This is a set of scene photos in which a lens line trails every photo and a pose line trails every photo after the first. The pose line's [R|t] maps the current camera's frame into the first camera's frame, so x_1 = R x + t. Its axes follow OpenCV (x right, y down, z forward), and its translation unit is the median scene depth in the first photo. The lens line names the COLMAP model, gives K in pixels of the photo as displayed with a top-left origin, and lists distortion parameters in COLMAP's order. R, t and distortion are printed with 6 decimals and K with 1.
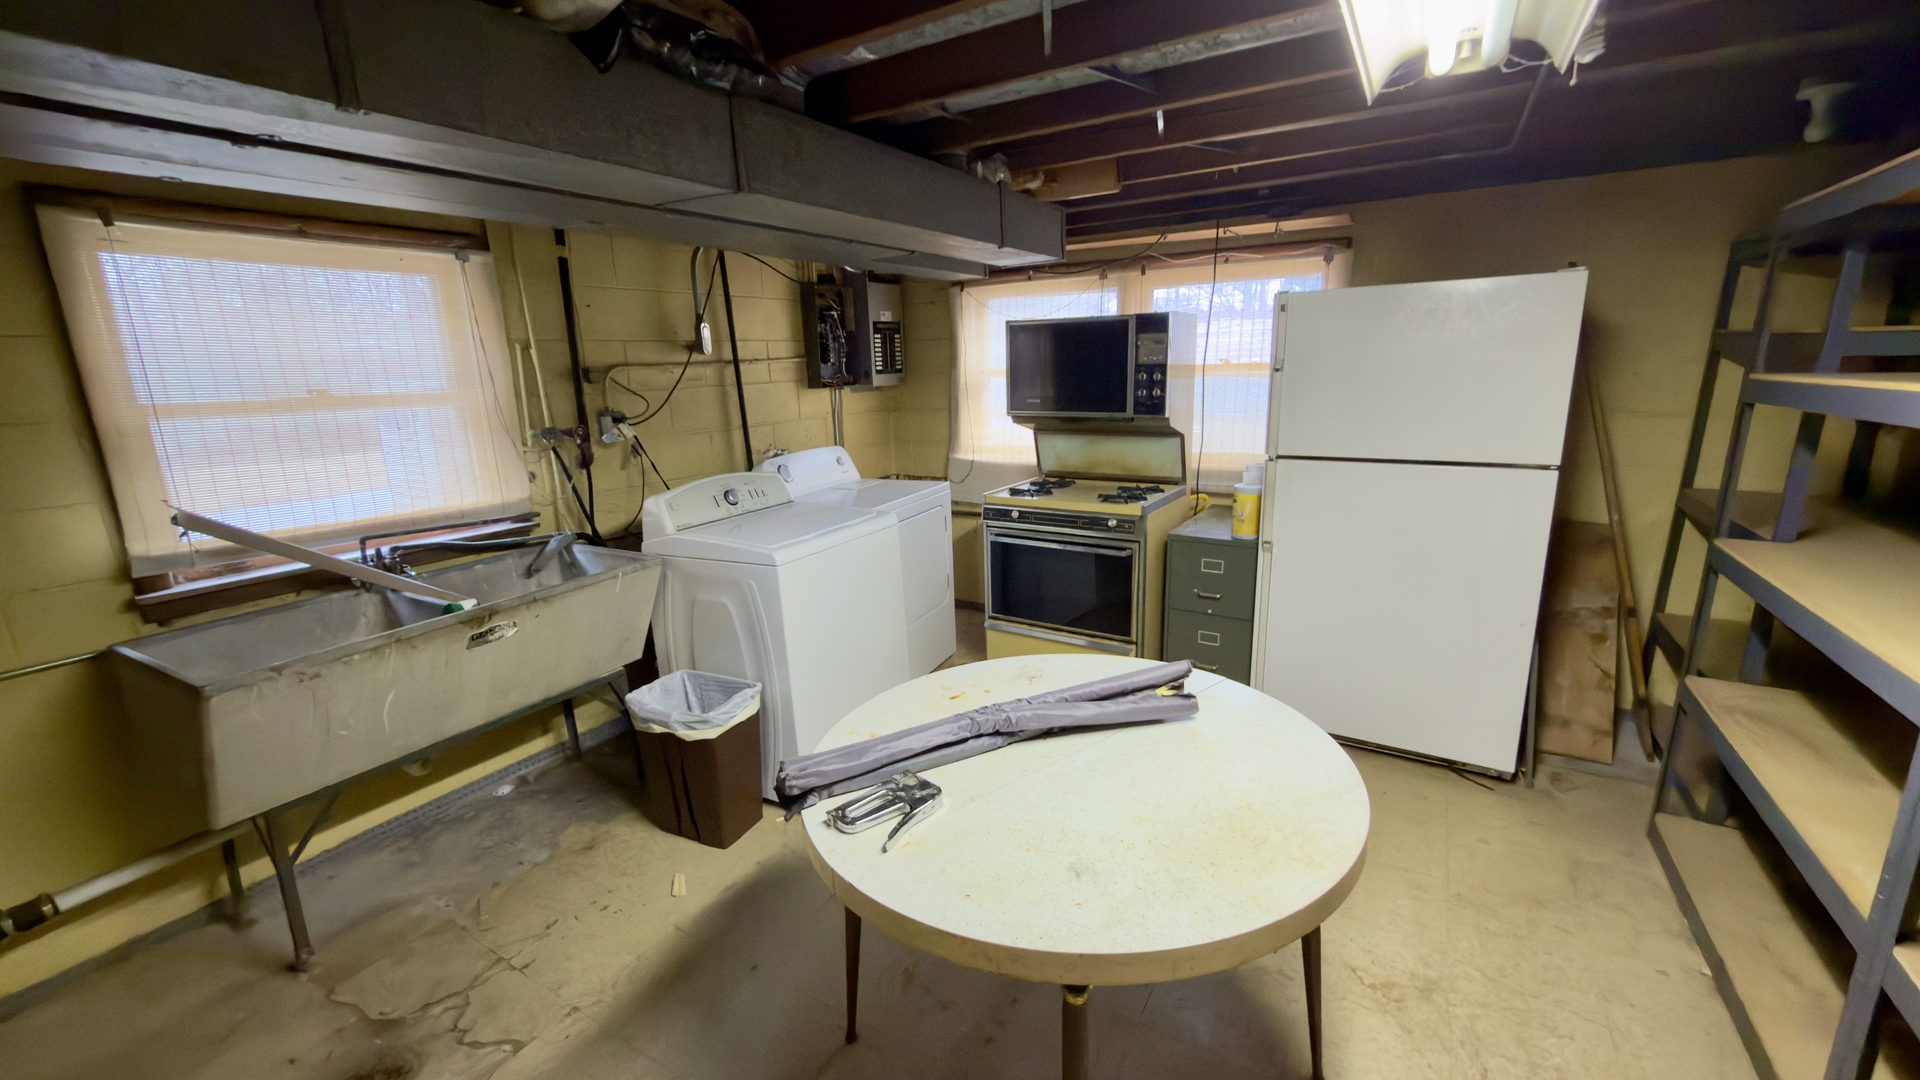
lens RADIAL K [[754.7, 0, 956.4], [0, 754.7, 546.1], [0, 0, 1]] dist [-0.002642, -0.000073]
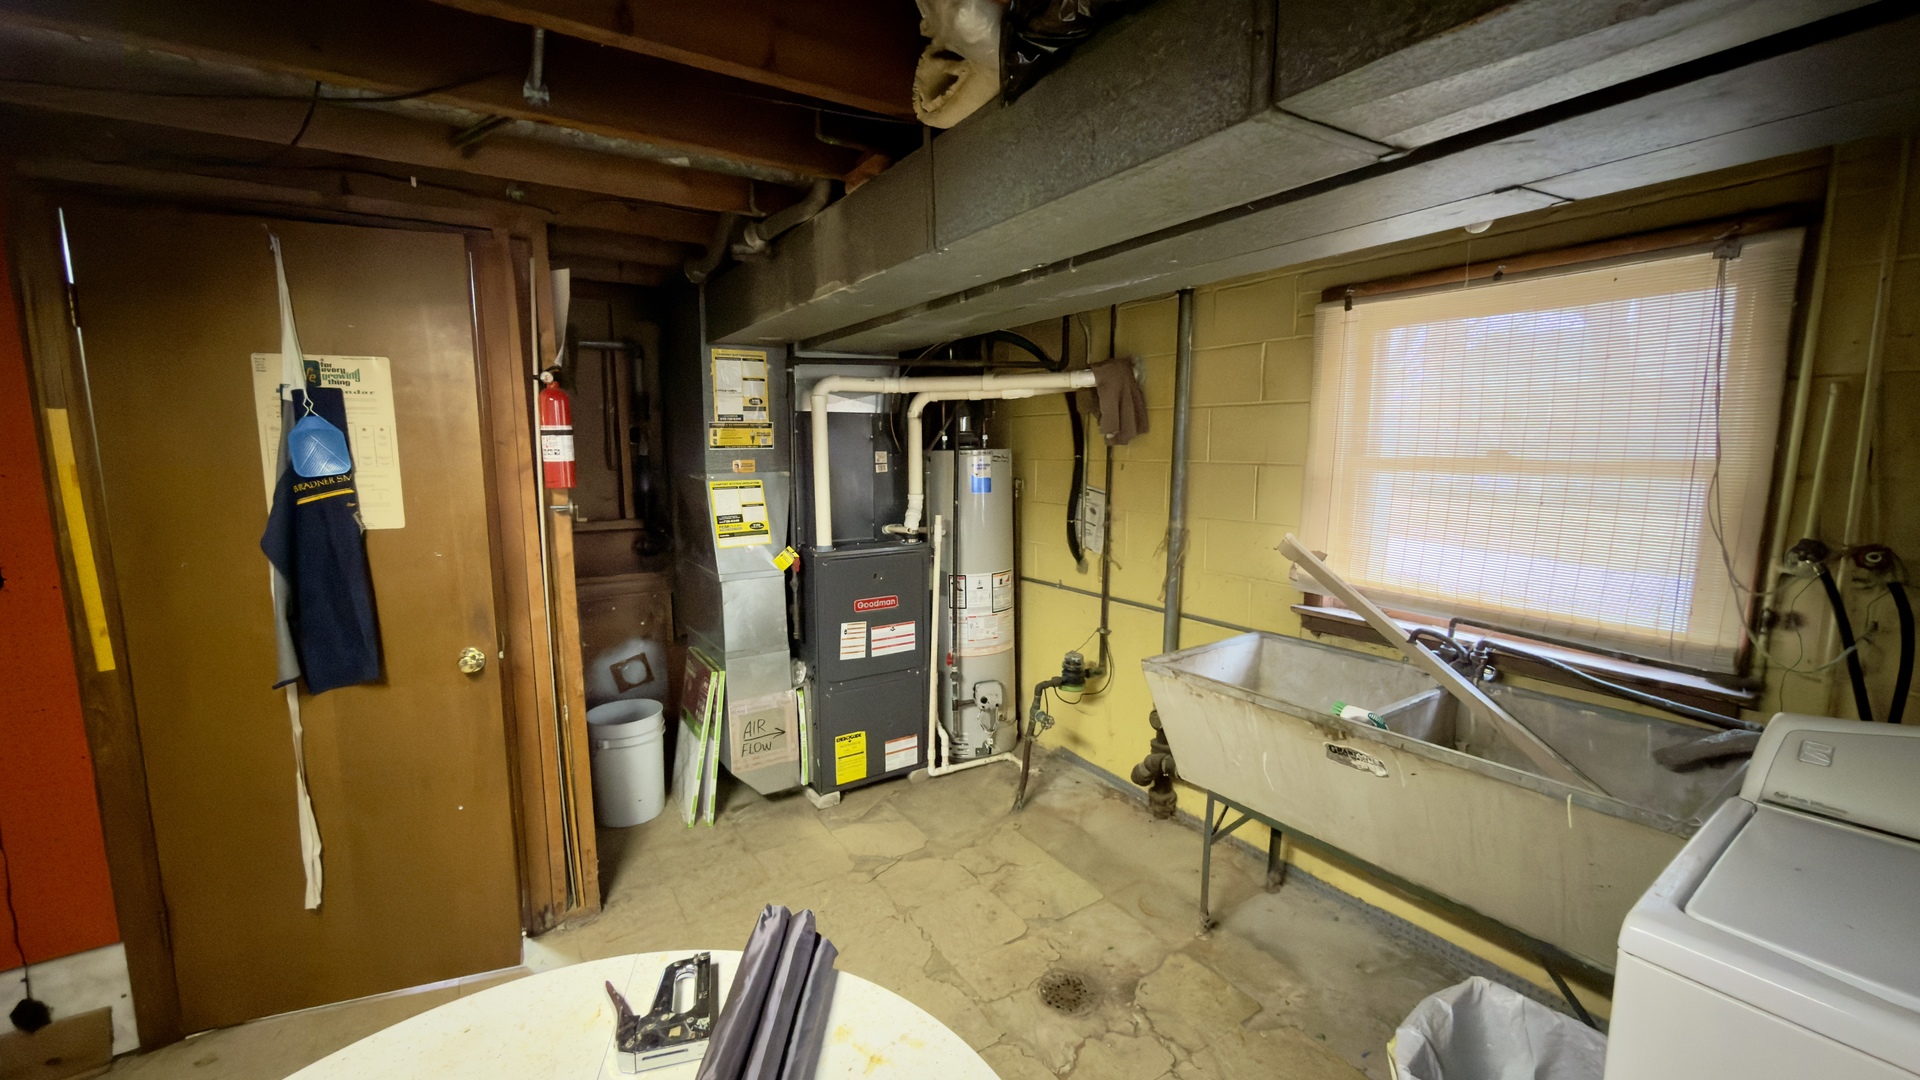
lens RADIAL K [[754.7, 0, 956.4], [0, 754.7, 546.1], [0, 0, 1]] dist [-0.002642, -0.000073]
pose [[-0.421130, 0.158459, -0.893051, 0.247975], [-0.195429, 0.945640, 0.259947, -0.226368], [0.885696, 0.284000, -0.367270, 0.866625]]
